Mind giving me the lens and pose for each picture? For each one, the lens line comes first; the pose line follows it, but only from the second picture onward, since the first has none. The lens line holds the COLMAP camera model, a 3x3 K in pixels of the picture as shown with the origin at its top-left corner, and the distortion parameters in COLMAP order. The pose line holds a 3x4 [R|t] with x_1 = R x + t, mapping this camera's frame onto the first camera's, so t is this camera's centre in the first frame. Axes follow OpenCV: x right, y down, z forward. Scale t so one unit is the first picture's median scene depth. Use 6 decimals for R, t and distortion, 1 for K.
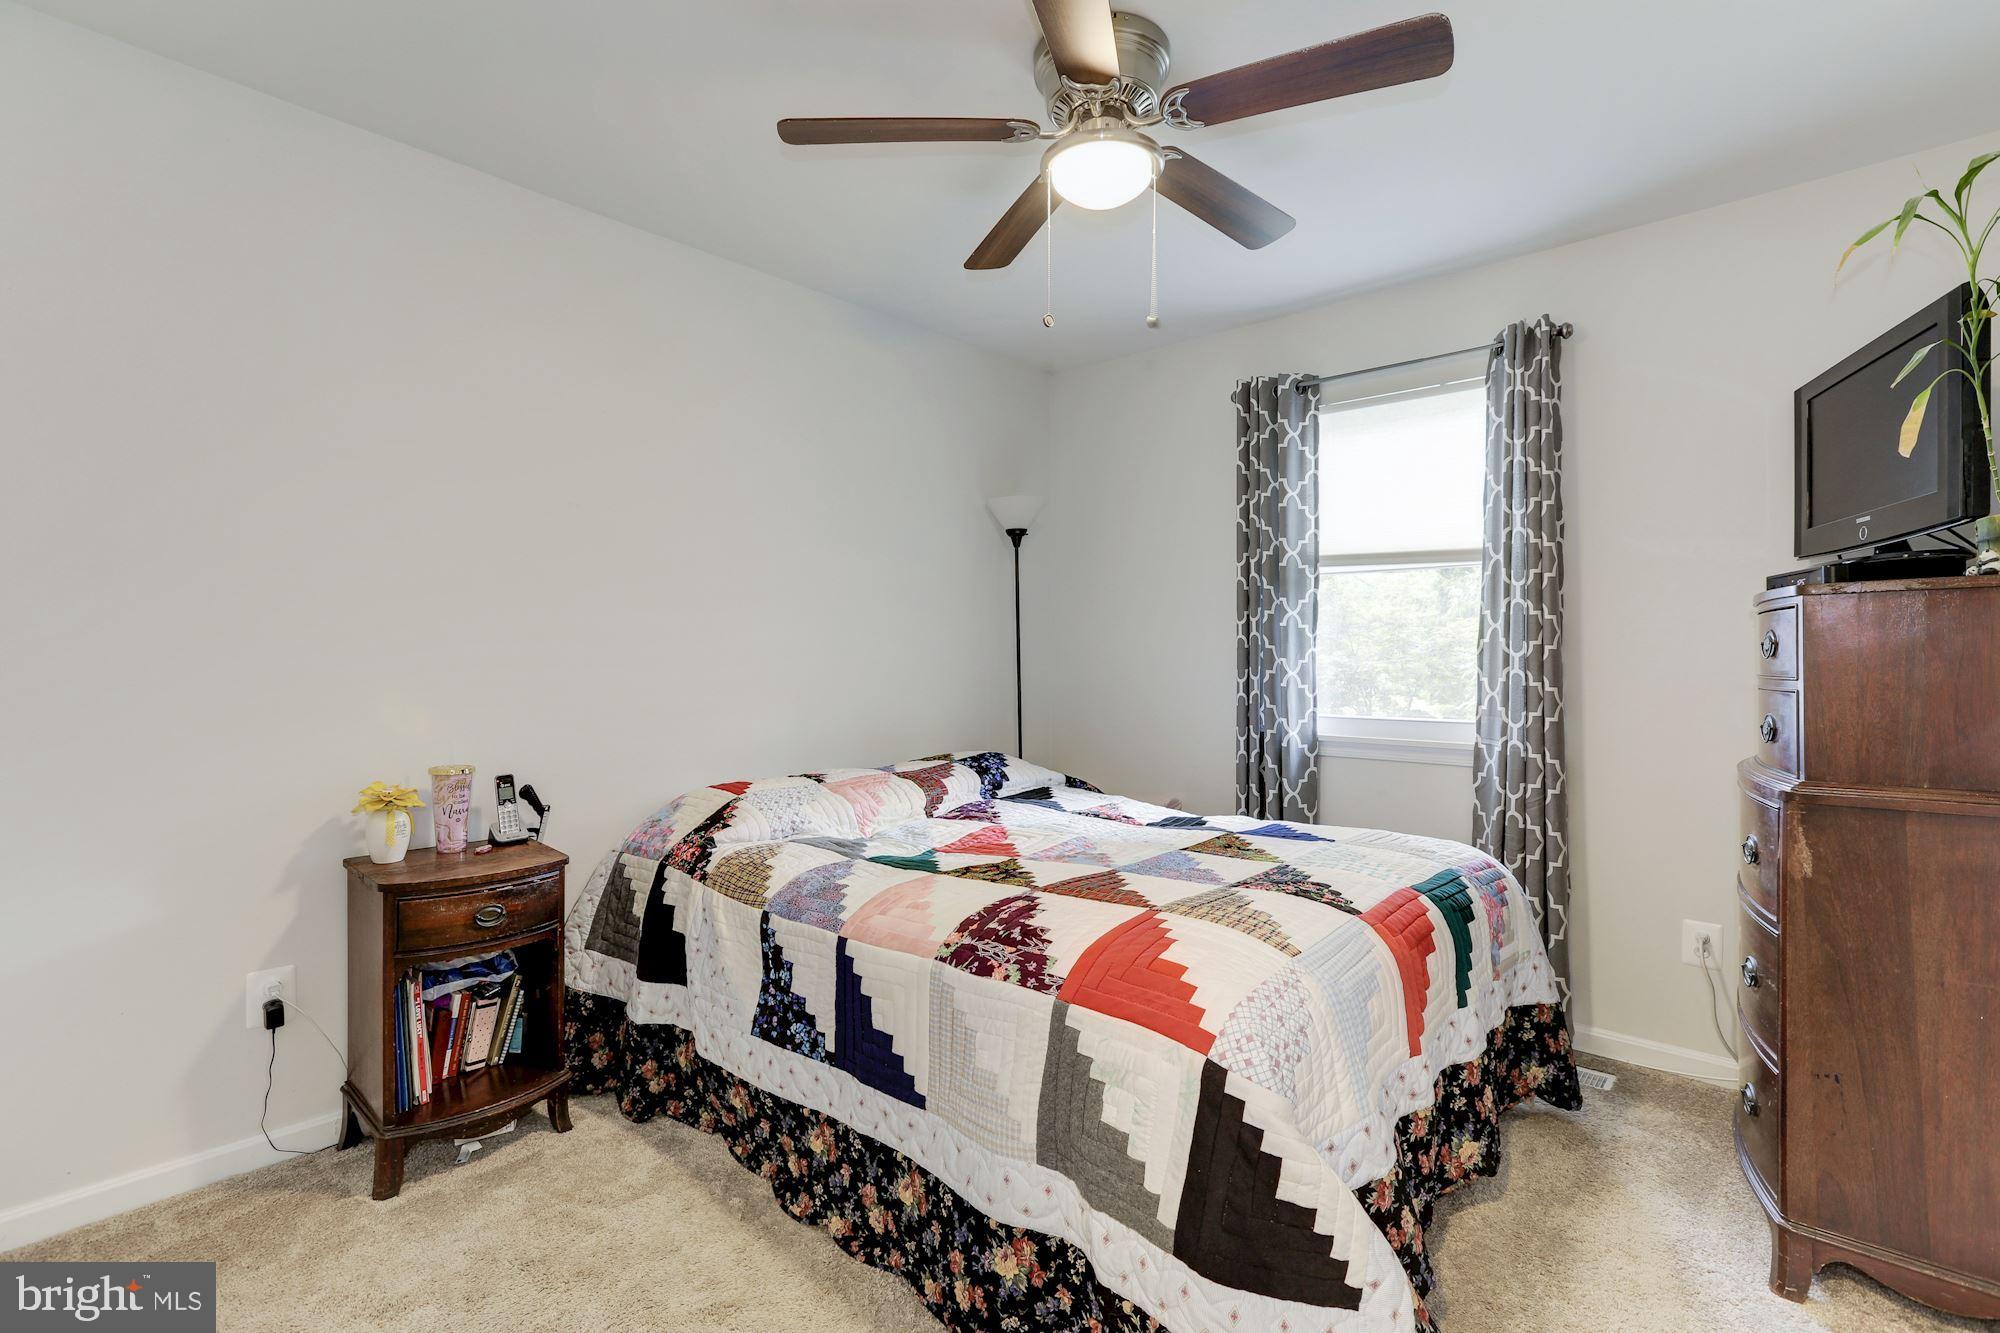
lens RADIAL K [[926.5, 0, 1004.3], [0, 926.5, 650.4], [0, 0, 1]] dist [-0.037051, 0.017624]
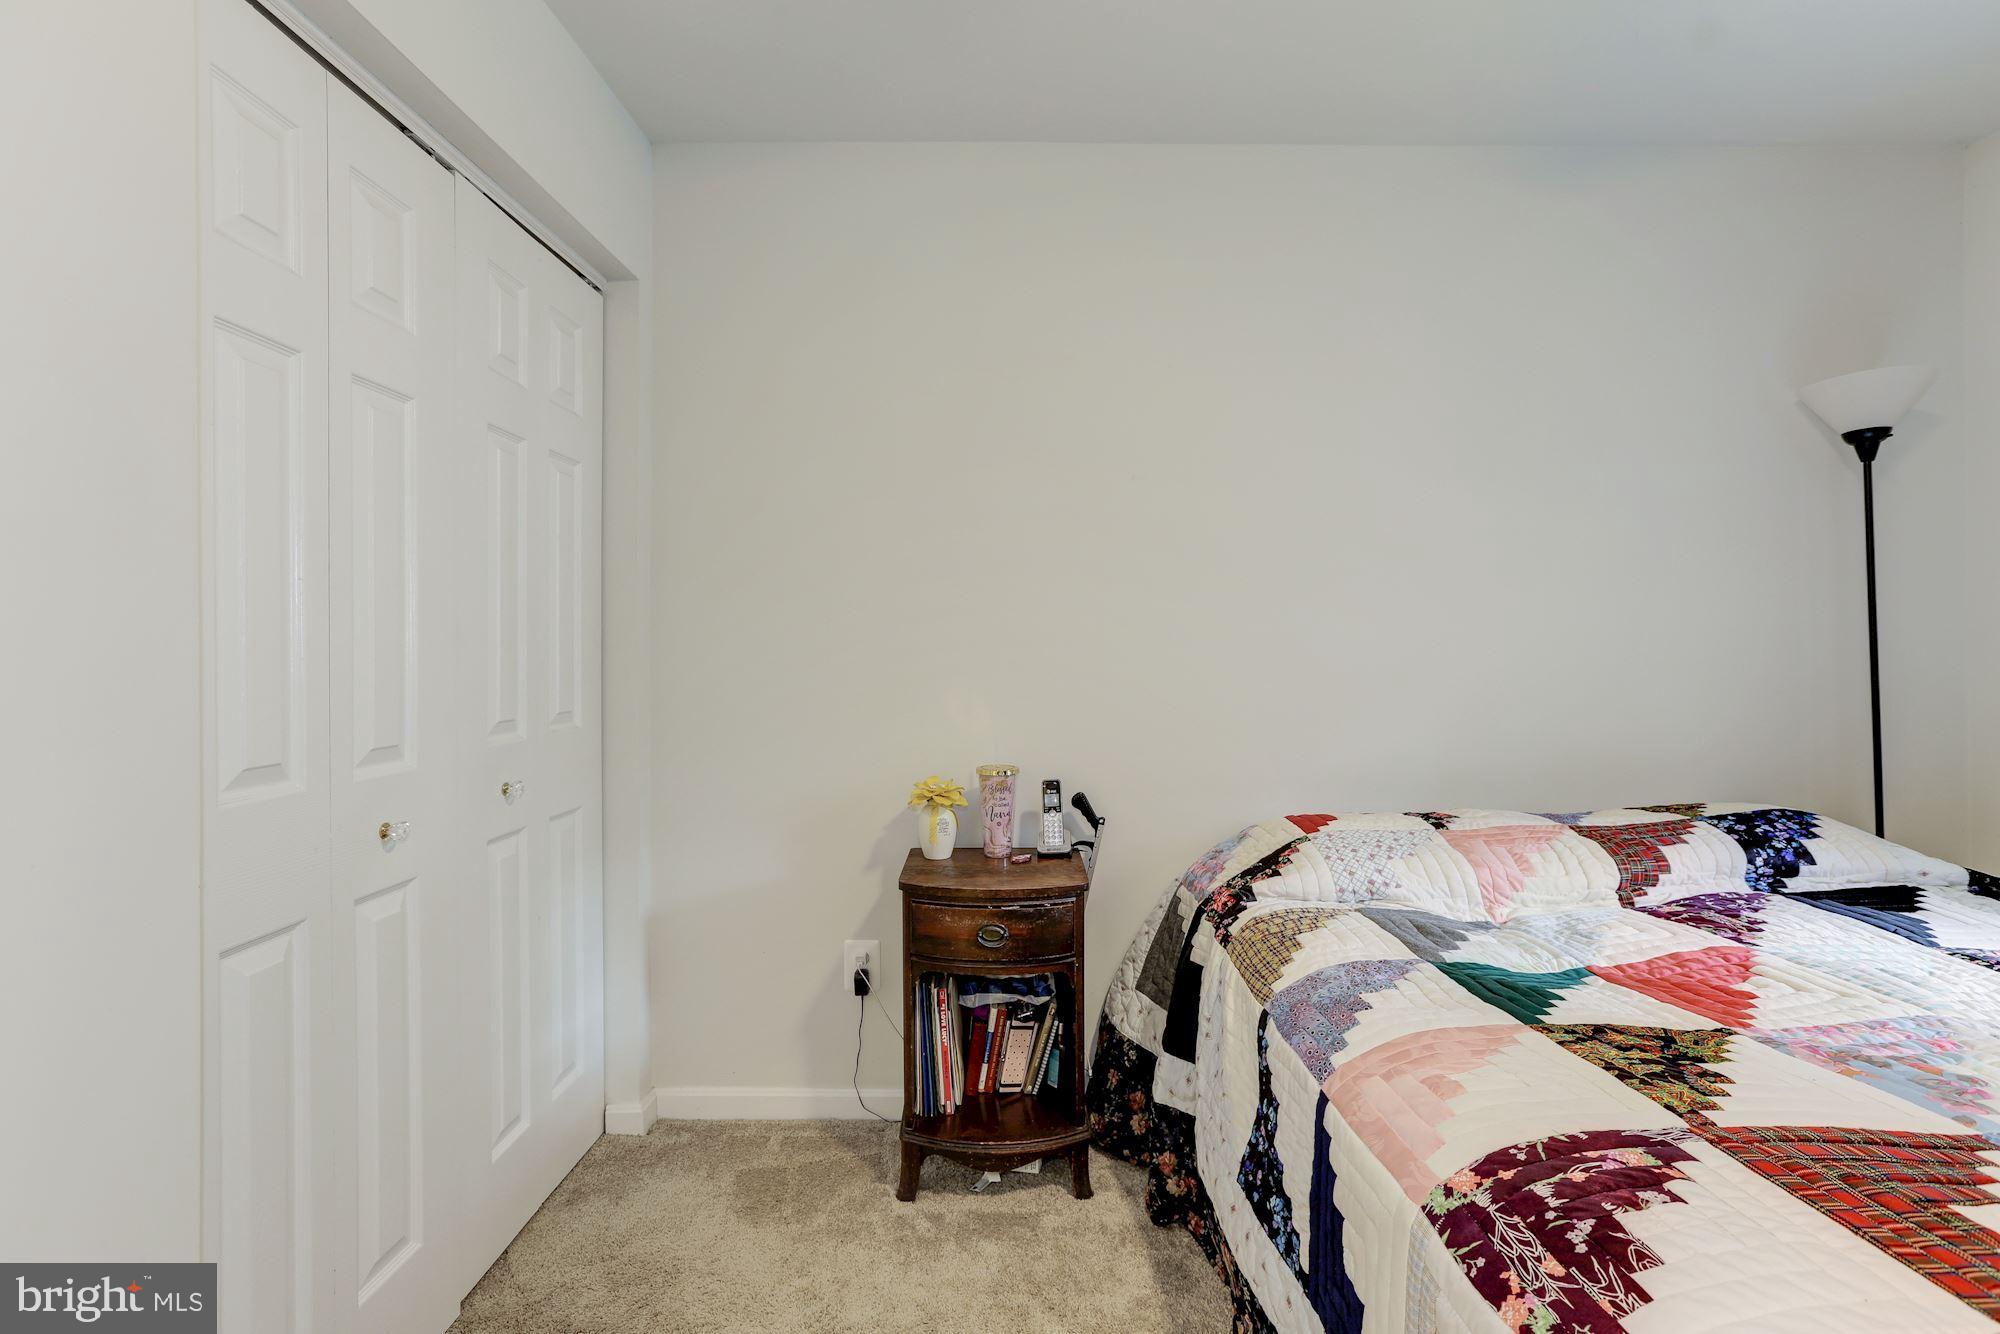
lens RADIAL K [[926.5, 0, 1004.3], [0, 926.5, 650.9], [0, 0, 1]] dist [-0.037051, 0.017624]
pose [[0.669382, -0.011320, -0.742832, 0.121167], [0.011341, 0.999923, -0.005018, 0.010725], [0.742832, -0.005066, 0.669459, 0.363220]]
